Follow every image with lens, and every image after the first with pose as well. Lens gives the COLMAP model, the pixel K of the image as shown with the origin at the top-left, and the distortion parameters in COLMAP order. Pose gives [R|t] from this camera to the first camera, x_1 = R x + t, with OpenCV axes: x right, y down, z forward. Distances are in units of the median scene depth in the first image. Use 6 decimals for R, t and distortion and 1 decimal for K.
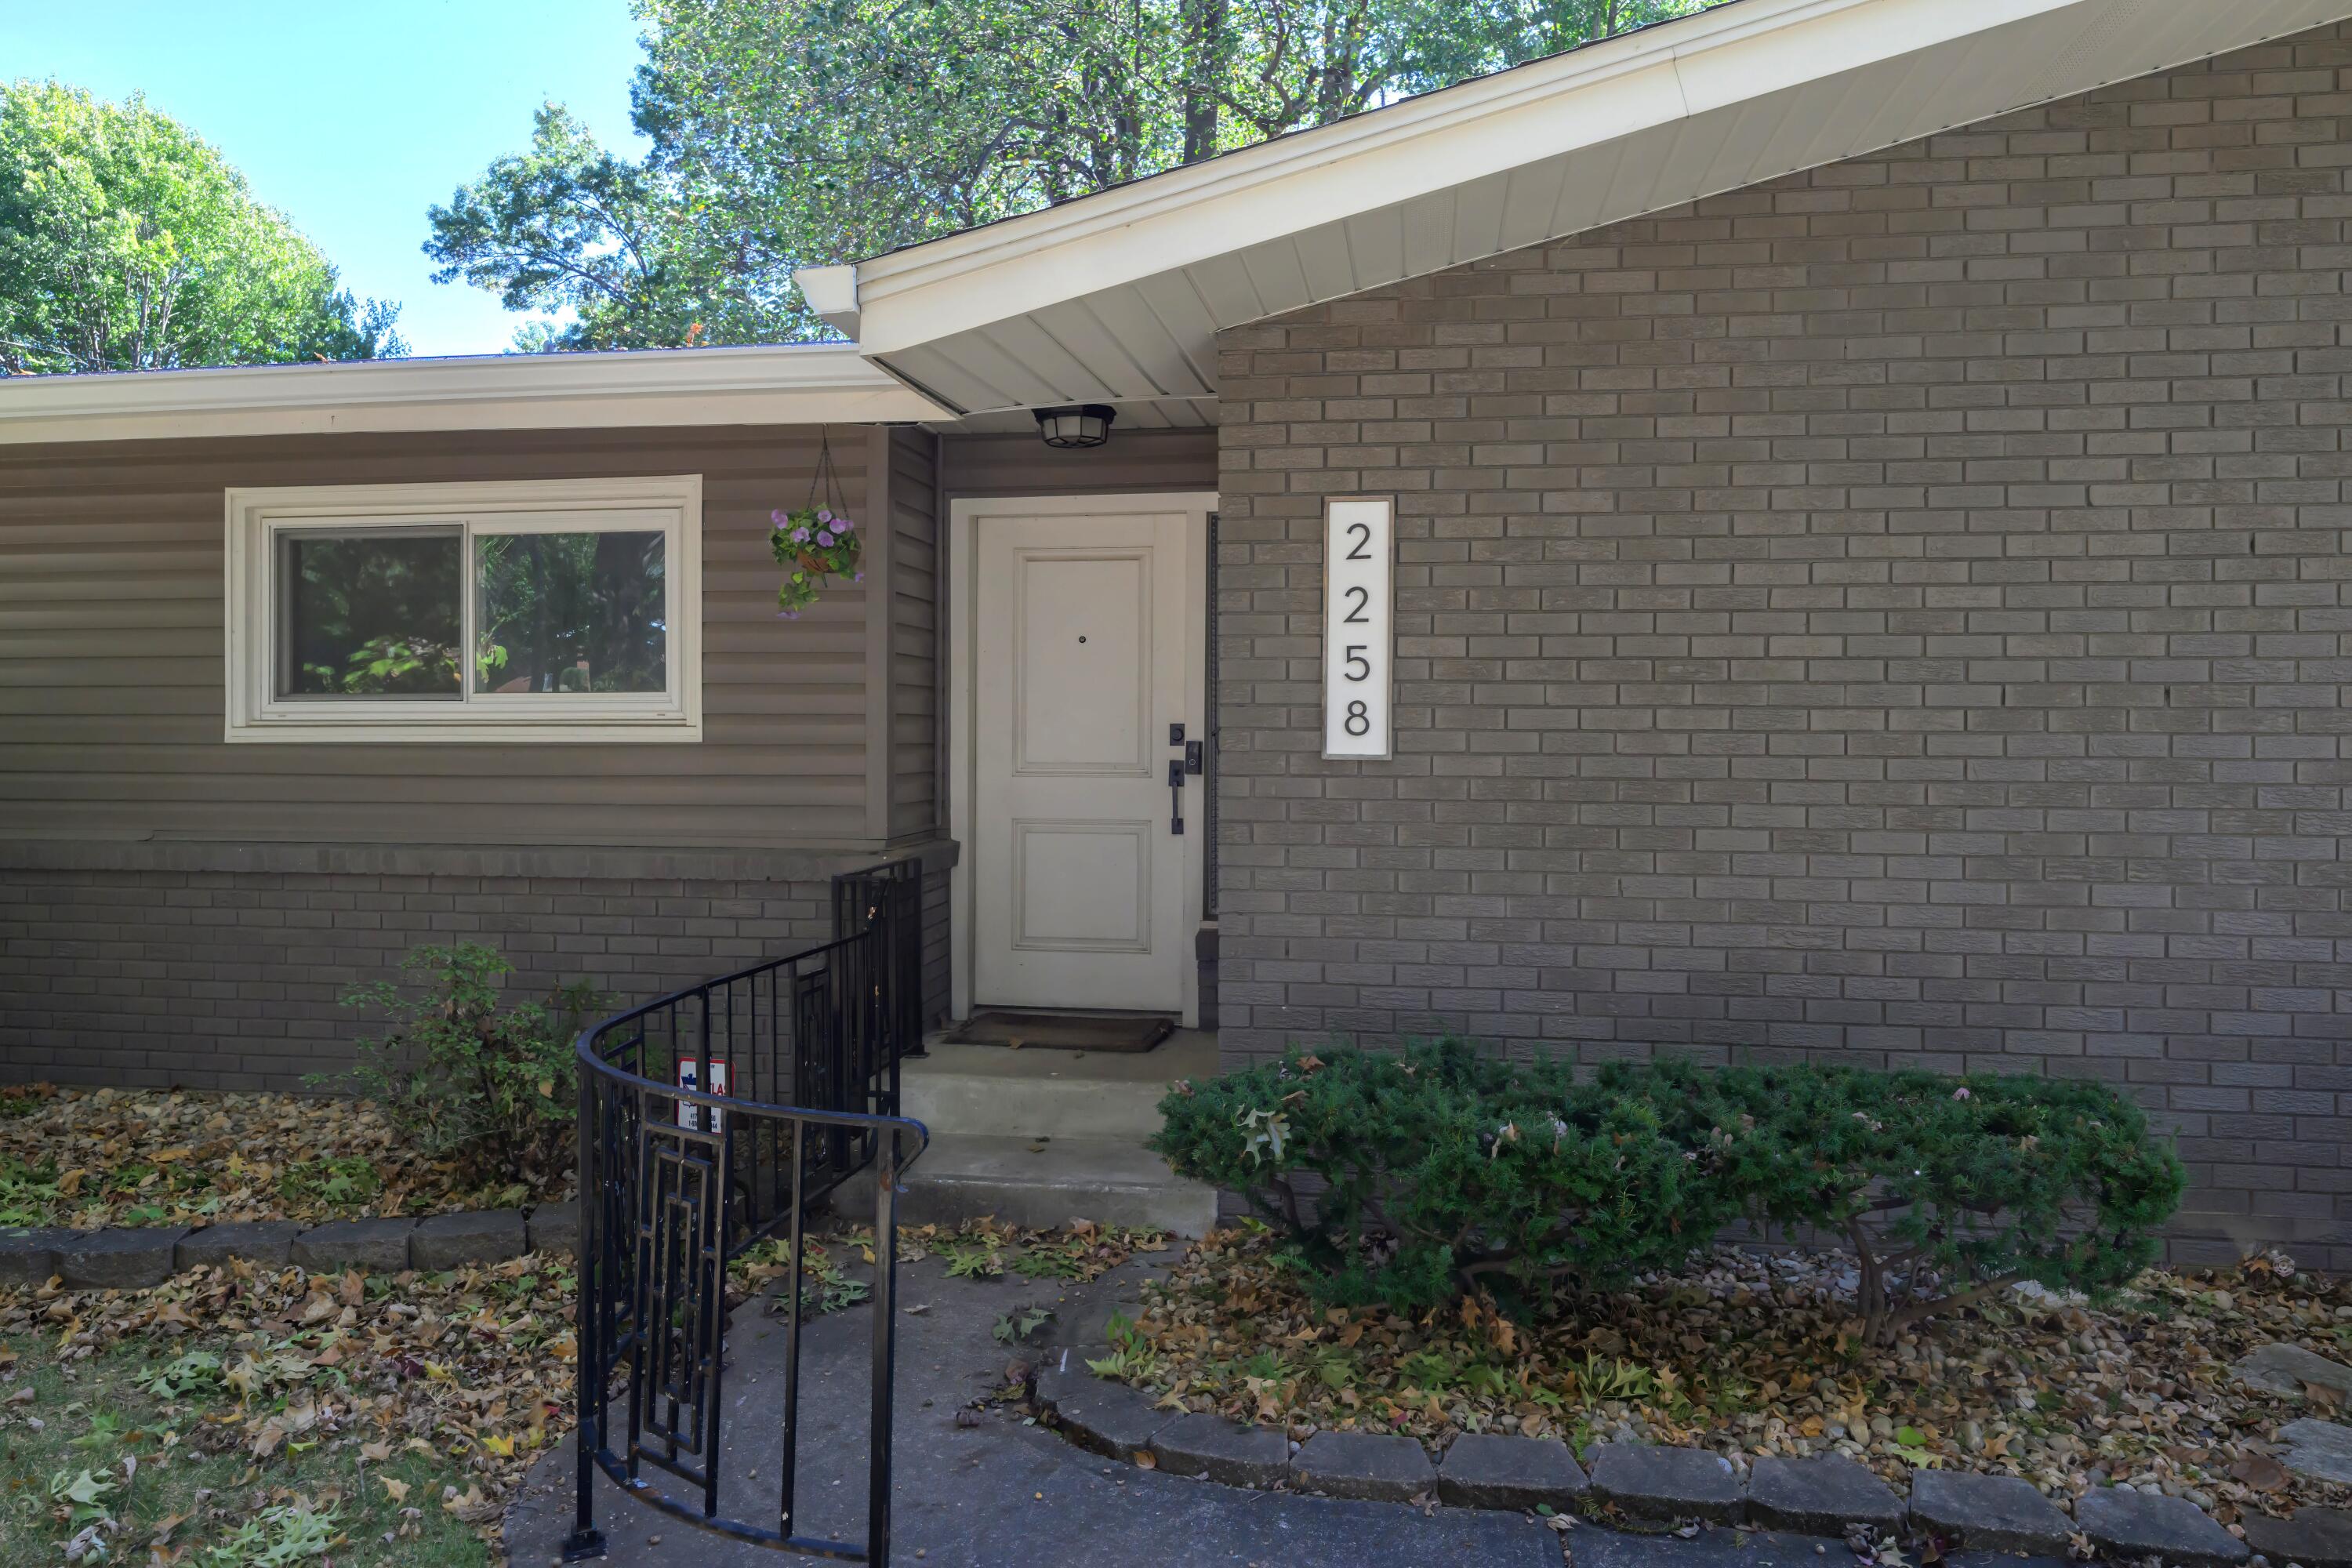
lens RADIAL K [[1565.7, 0, 1175.6], [0, 1565.7, 780.8], [0, 0, 1]] dist [-0.004055, -0.000869]
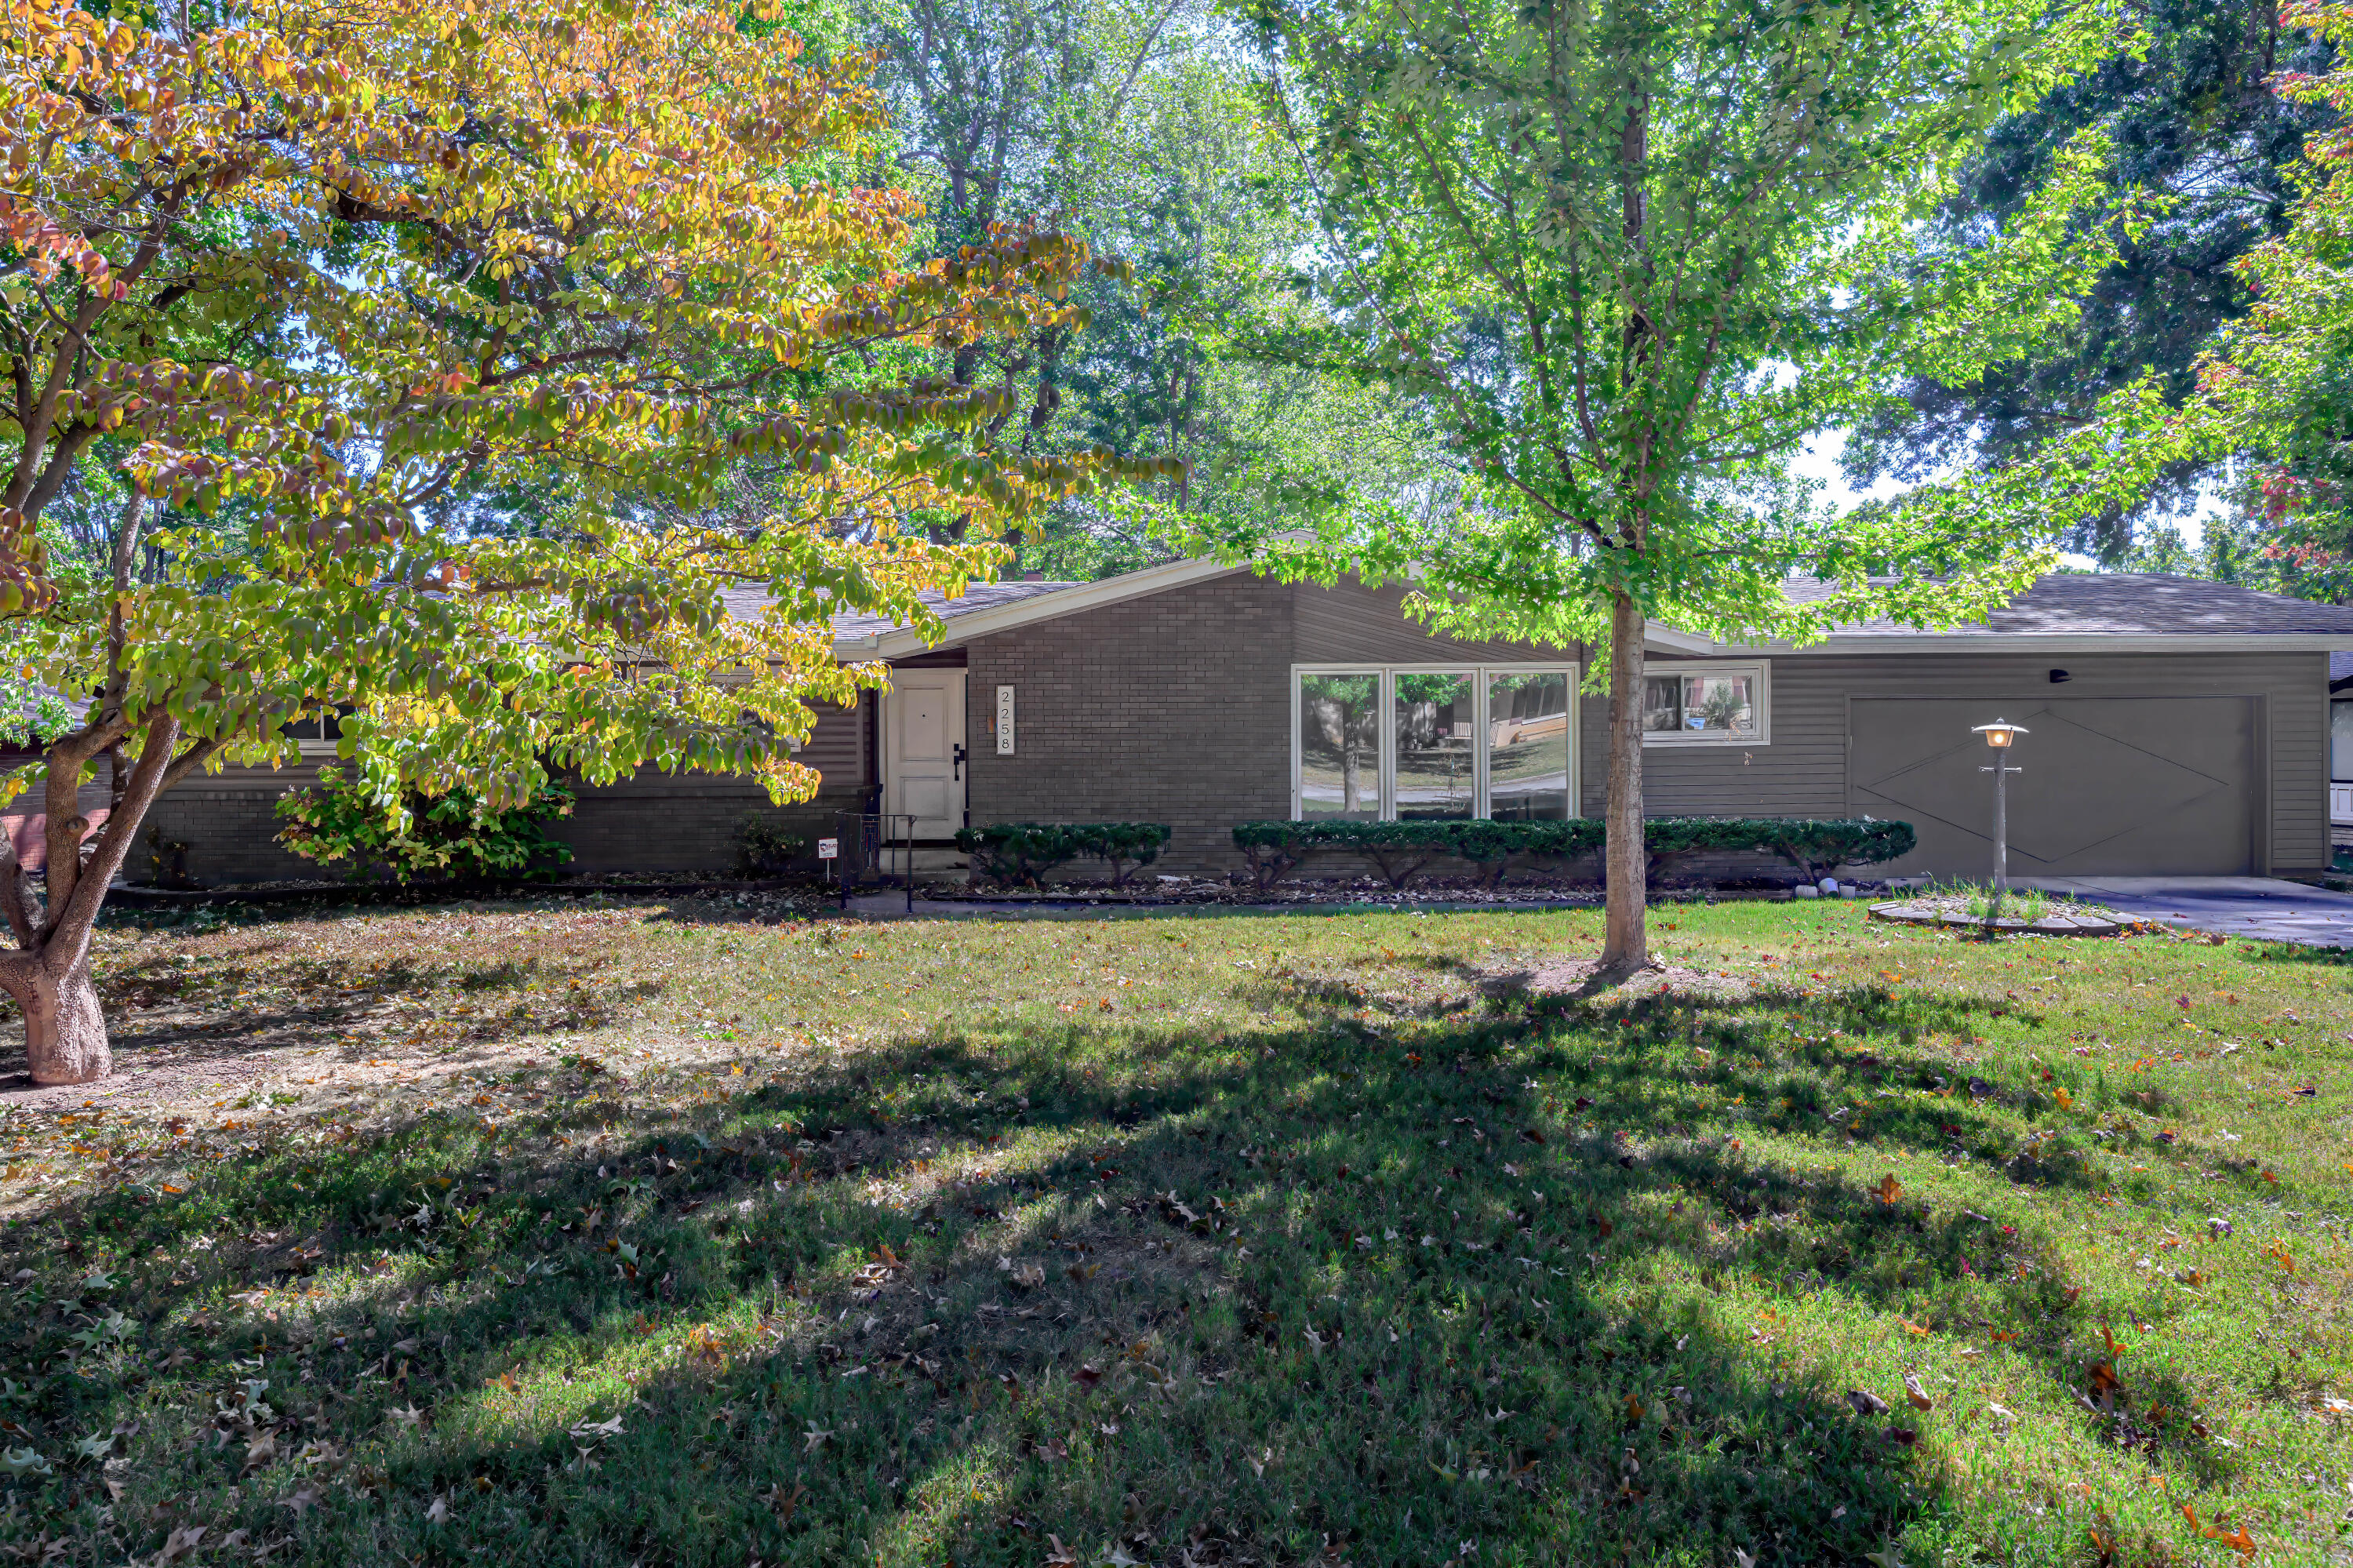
lens RADIAL K [[1374.1, 0, 1175.0], [0, 1374.1, 782.5], [0, 0, 1]] dist [0.011200, 0.000645]
pose [[0.985996, -0.012439, 0.166302, -0.034033], [0.012077, 0.999922, 0.003189, 0.048112], [-0.166328, -0.001136, 0.986070, -2.336511]]
